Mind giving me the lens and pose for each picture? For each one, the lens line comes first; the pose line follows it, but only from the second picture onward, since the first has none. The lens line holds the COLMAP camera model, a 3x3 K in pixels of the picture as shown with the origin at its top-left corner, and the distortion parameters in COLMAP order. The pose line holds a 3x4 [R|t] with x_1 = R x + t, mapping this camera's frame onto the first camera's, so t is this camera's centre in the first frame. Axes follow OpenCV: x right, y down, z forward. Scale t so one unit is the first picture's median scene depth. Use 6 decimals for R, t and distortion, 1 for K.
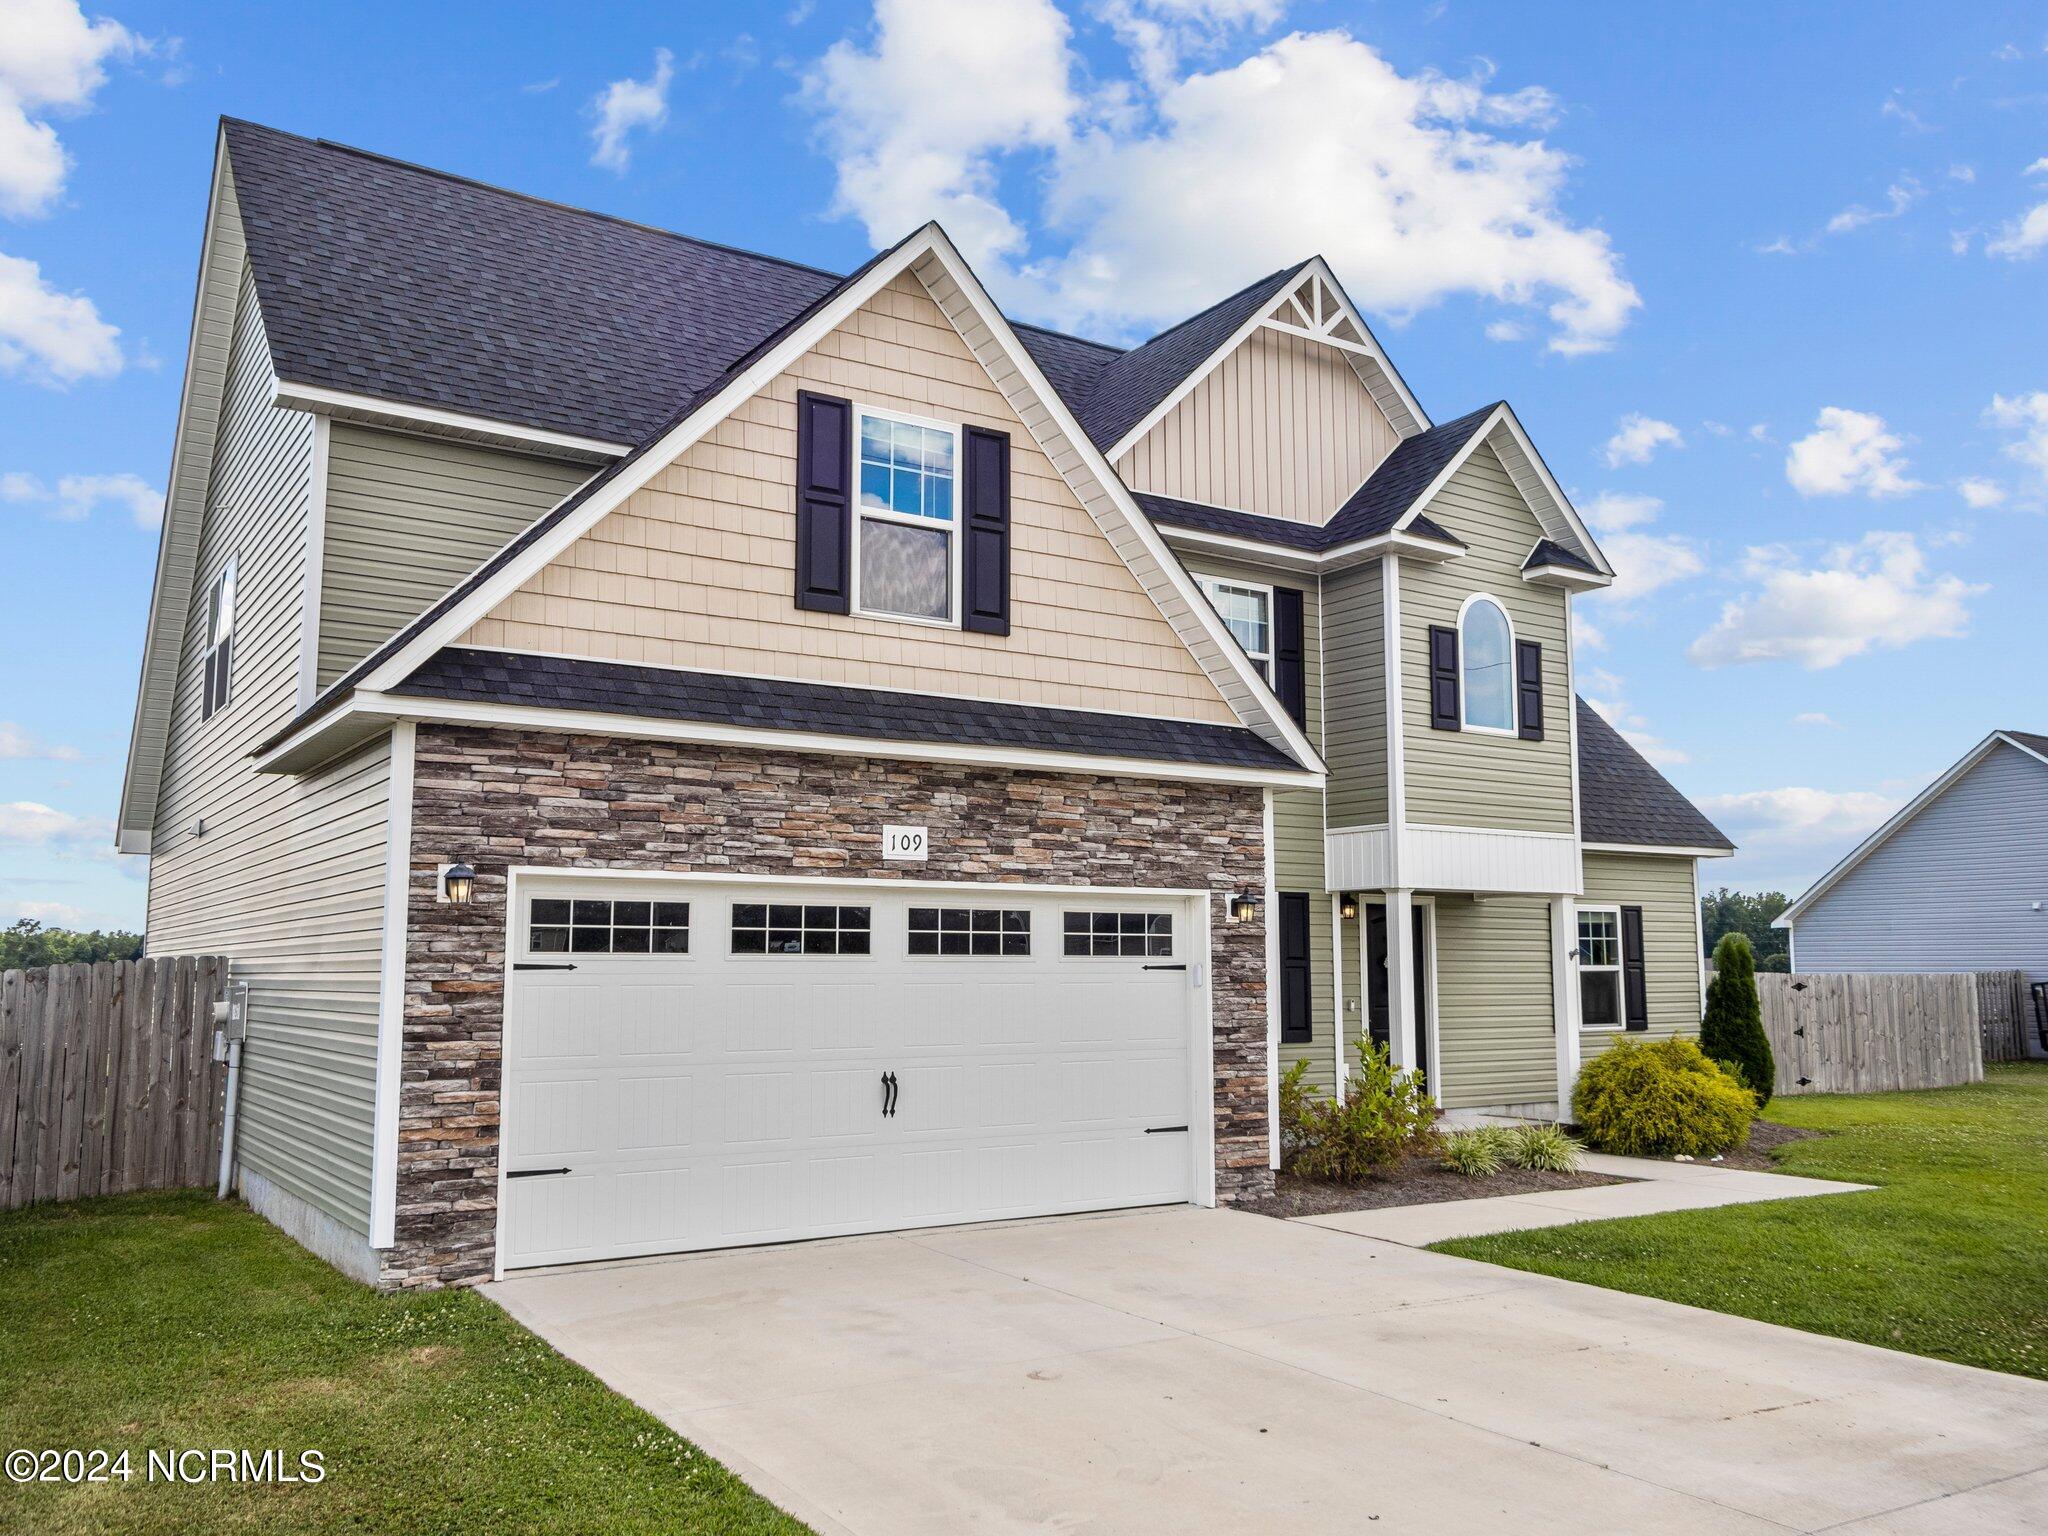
lens RADIAL K [[1639.3, 0, 1023.0], [0, 1639.3, 778.7], [0, 0, 1]] dist [-0.003858, 0.001673]
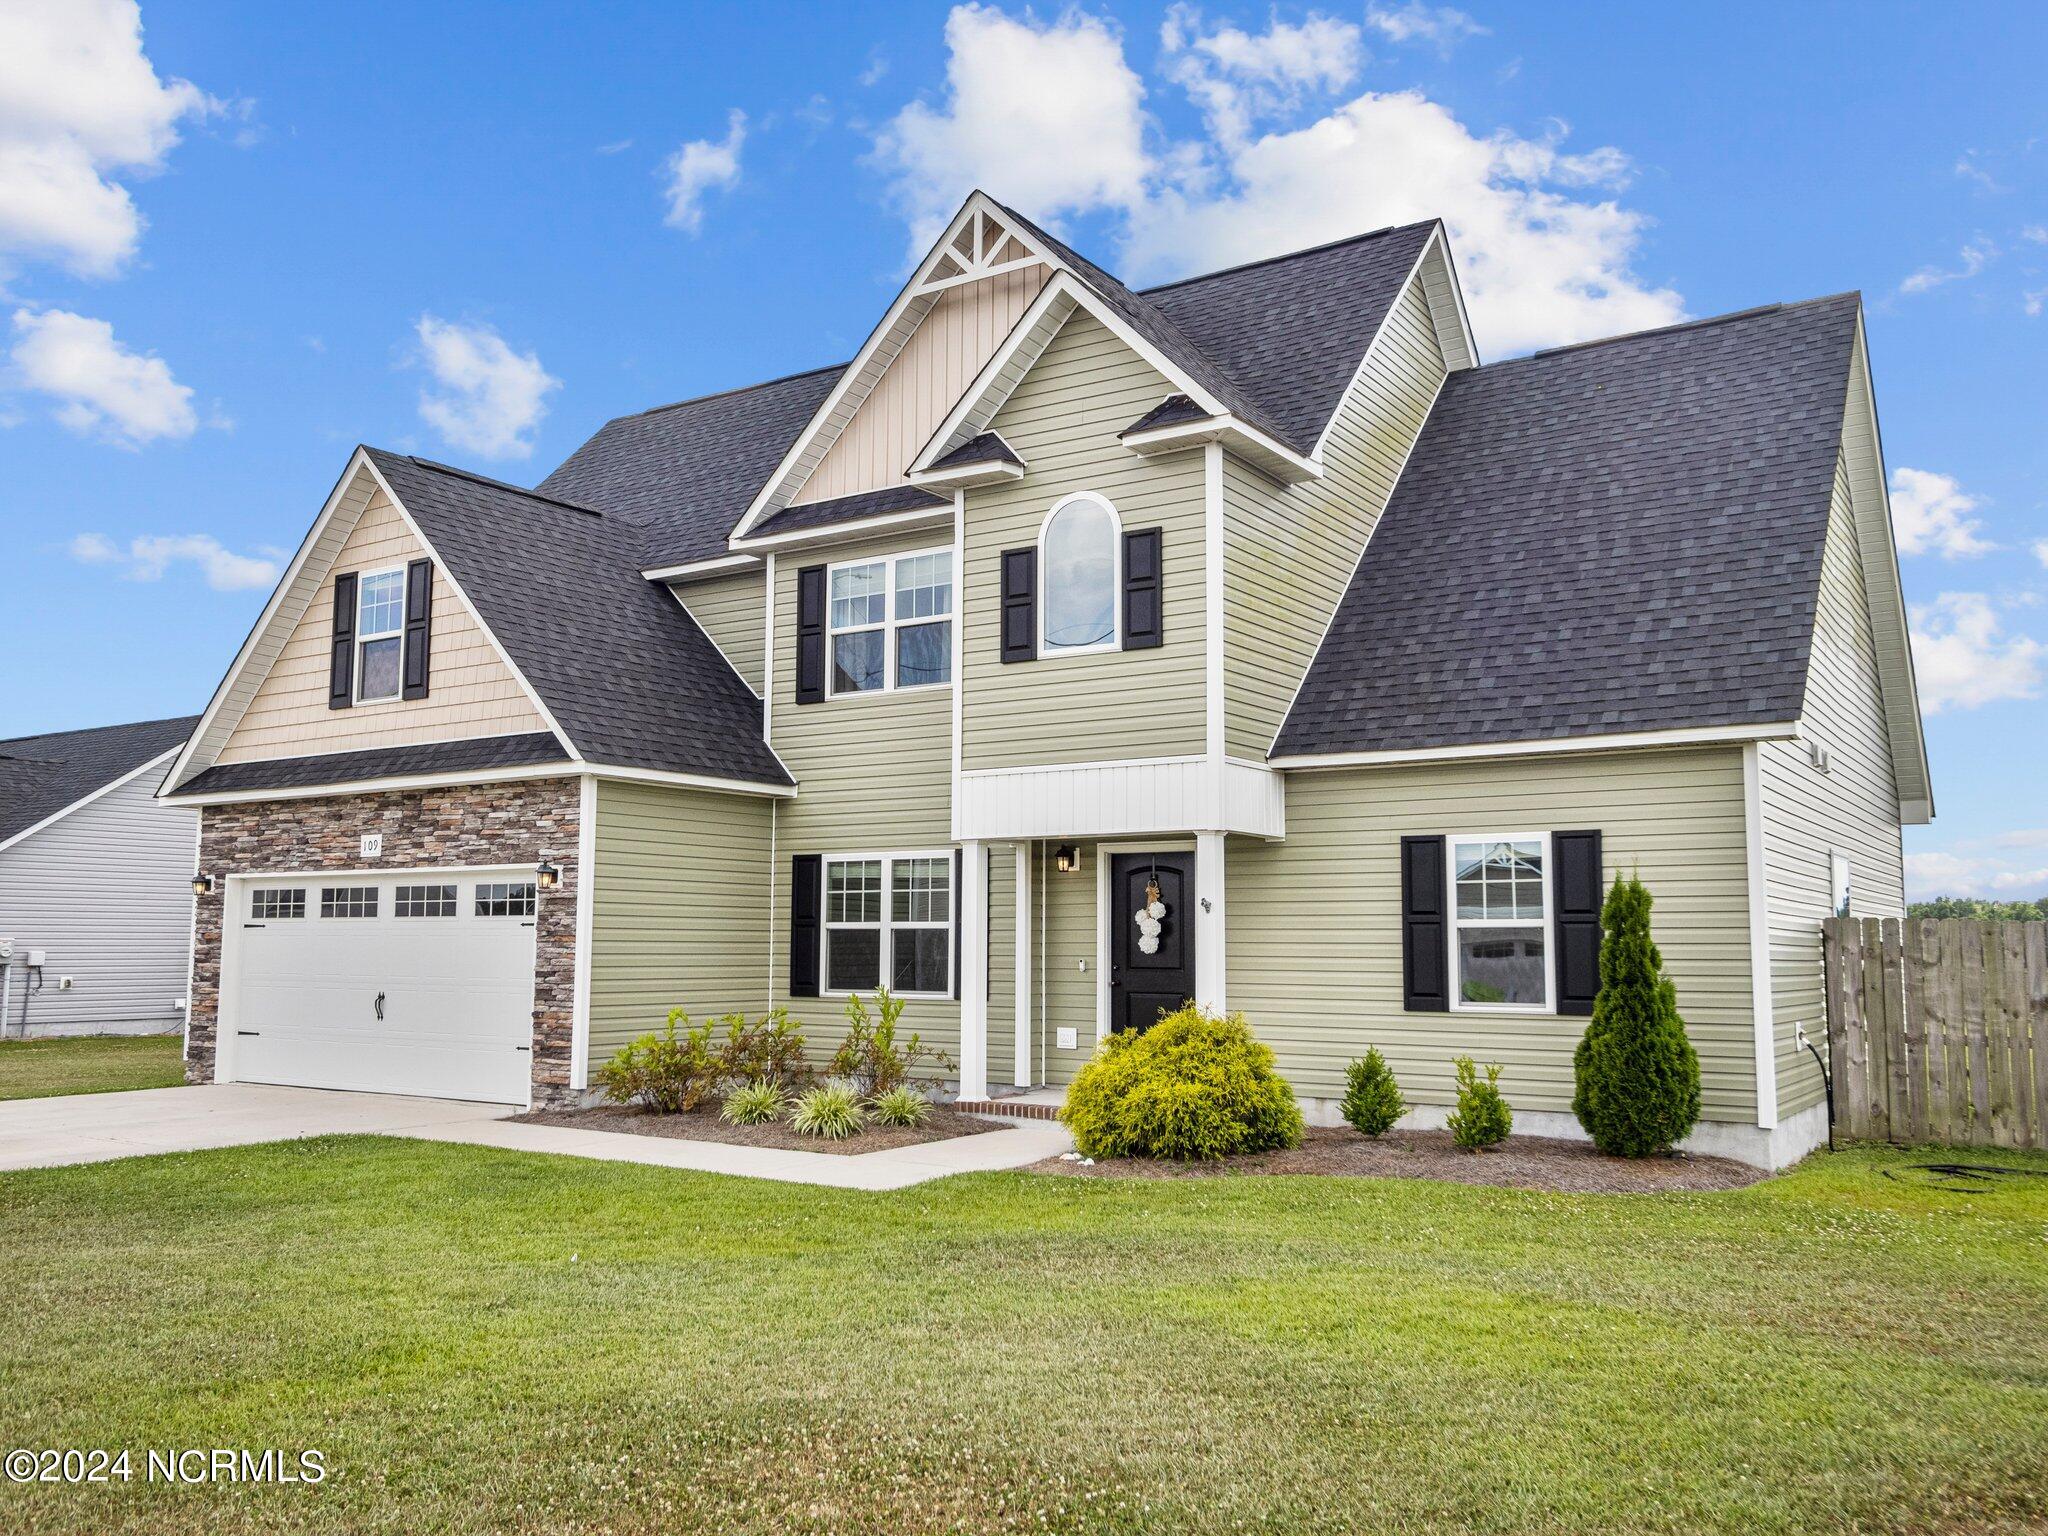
lens RADIAL K [[1671.0, 0, 1024.0], [0, 1671.0, 768.0], [0, 0, 1]] dist [-0.004252, 0.004310]
pose [[0.393666, -0.094573, -0.914376, 1.489032], [0.103969, 0.992892, -0.057933, 0.111527], [0.913355, -0.072260, 0.400700, 0.851190]]
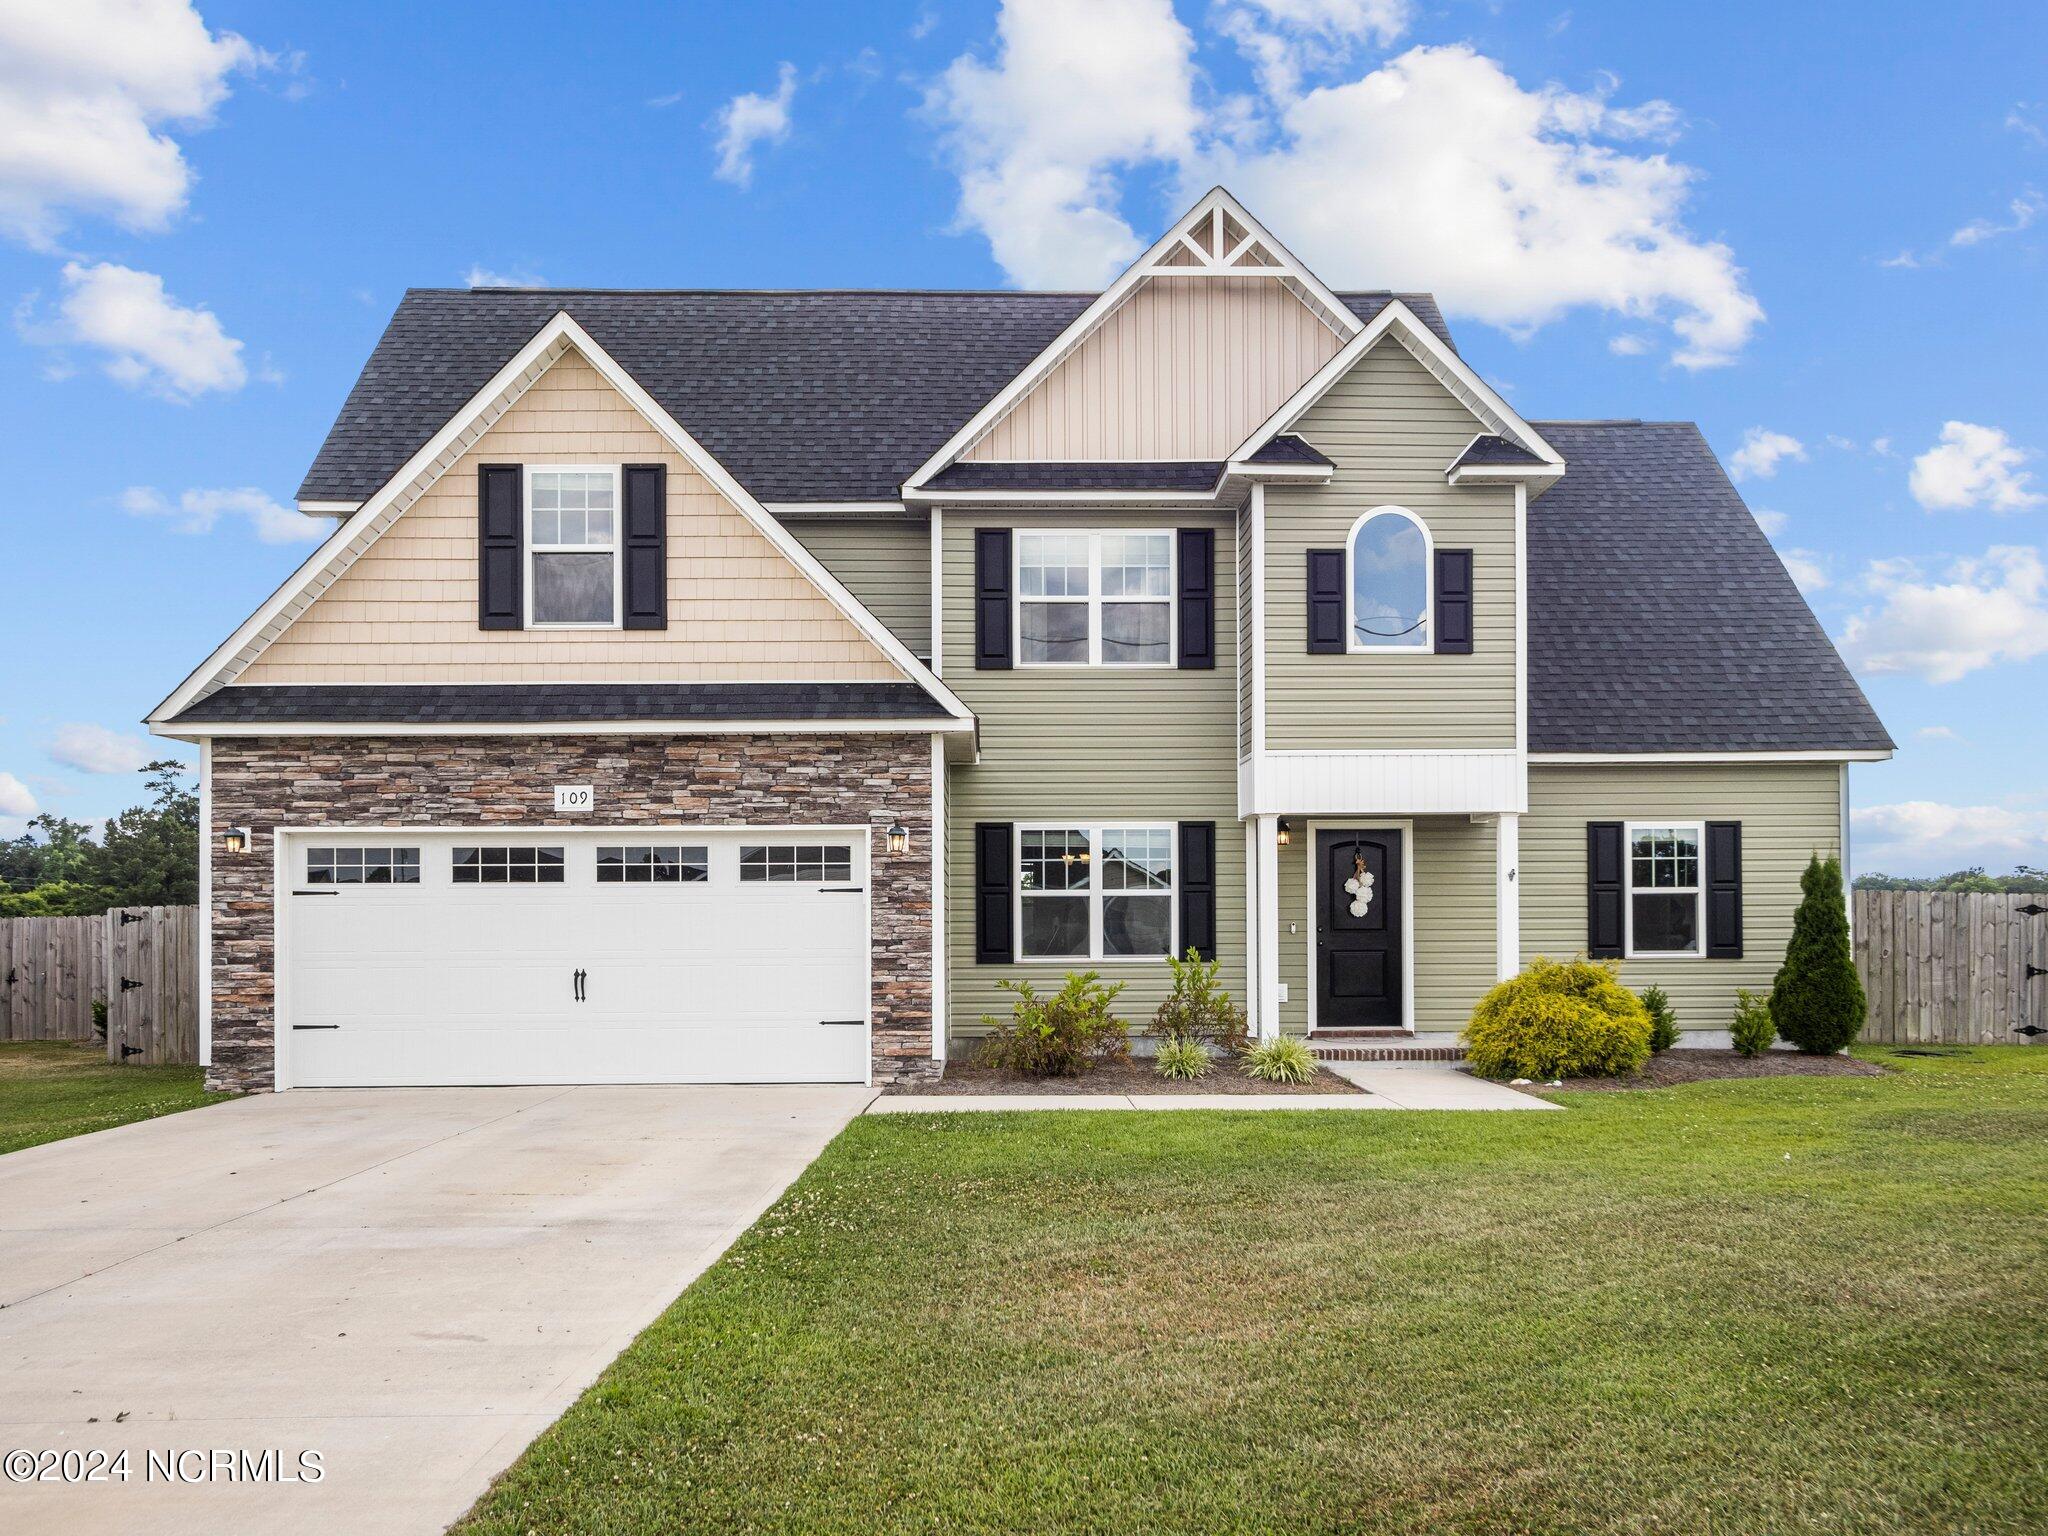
lens RADIAL K [[1682.6, 0, 1031.2], [0, 1682.6, 911.0], [0, 0, 1]] dist [-0.000127, 0.004104]
pose [[0.849643, -0.008339, -0.527292, 0.874222], [0.066829, 0.993517, 0.091971, 0.026635], [0.523106, -0.113381, 0.844692, 0.028888]]
